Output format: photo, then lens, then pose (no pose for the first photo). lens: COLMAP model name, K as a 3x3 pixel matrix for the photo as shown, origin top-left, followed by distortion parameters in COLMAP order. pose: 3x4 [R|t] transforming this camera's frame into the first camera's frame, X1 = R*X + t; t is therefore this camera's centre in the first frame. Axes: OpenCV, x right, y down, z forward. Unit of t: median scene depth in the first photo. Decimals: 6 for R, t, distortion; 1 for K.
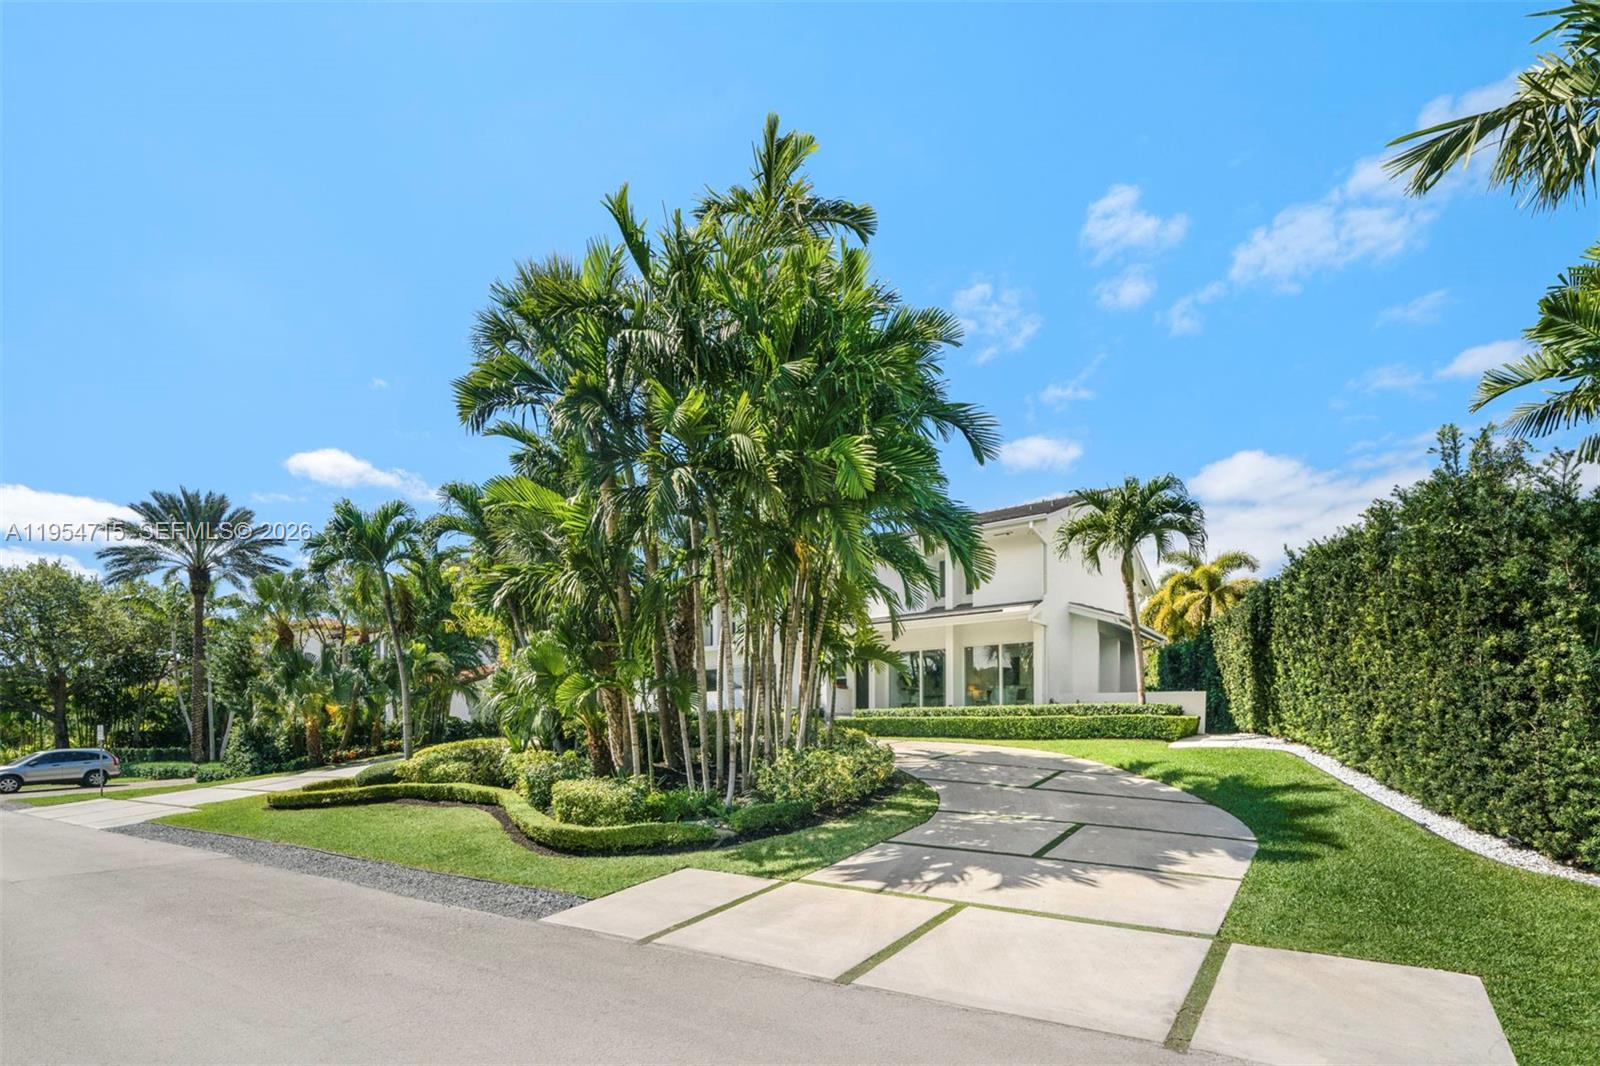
lens RADIAL K [[683.0, 0, 796.4], [0, 683.0, 533.8], [0, 0, 1]] dist [0.002012, 0.000106]
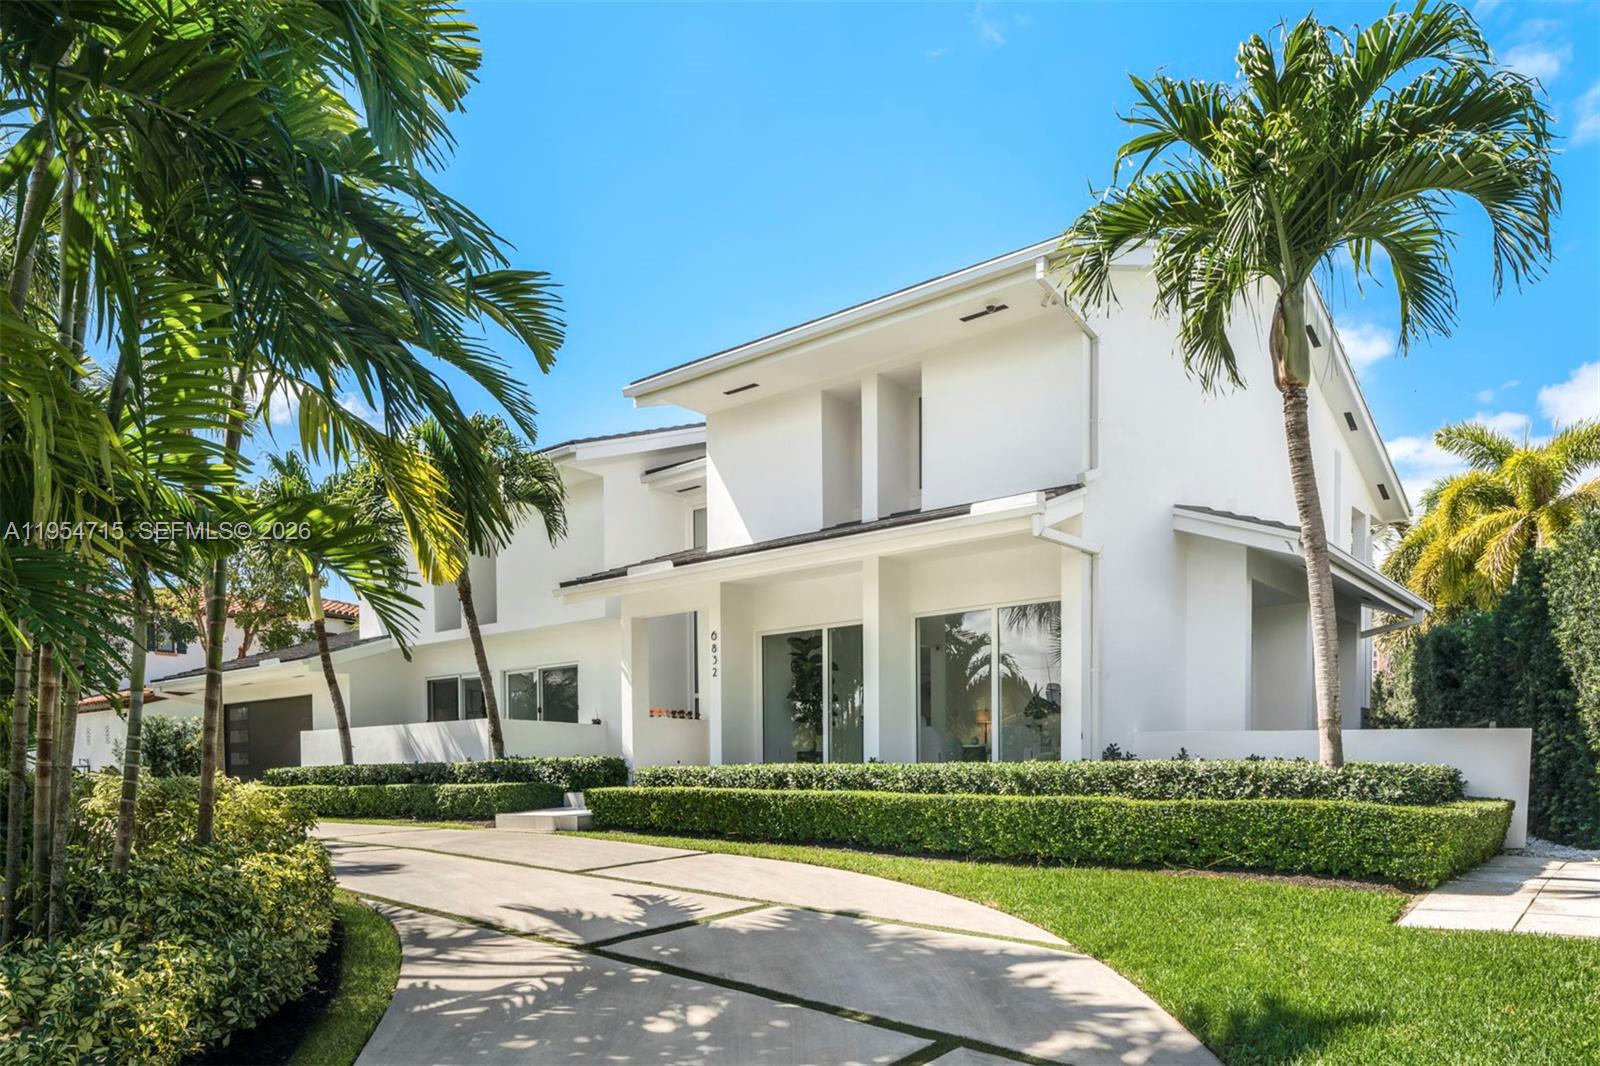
lens RADIAL K [[1039.0, 0, 801.8], [0, 1039.0, 533.7], [0, 0, 1]] dist [-0.007844, 0.000507]
pose [[0.998022, -0.003837, -0.062753, 0.248324], [0.006477, 0.999100, 0.041913, 0.101498], [0.062536, -0.042236, 0.997149, 0.432563]]
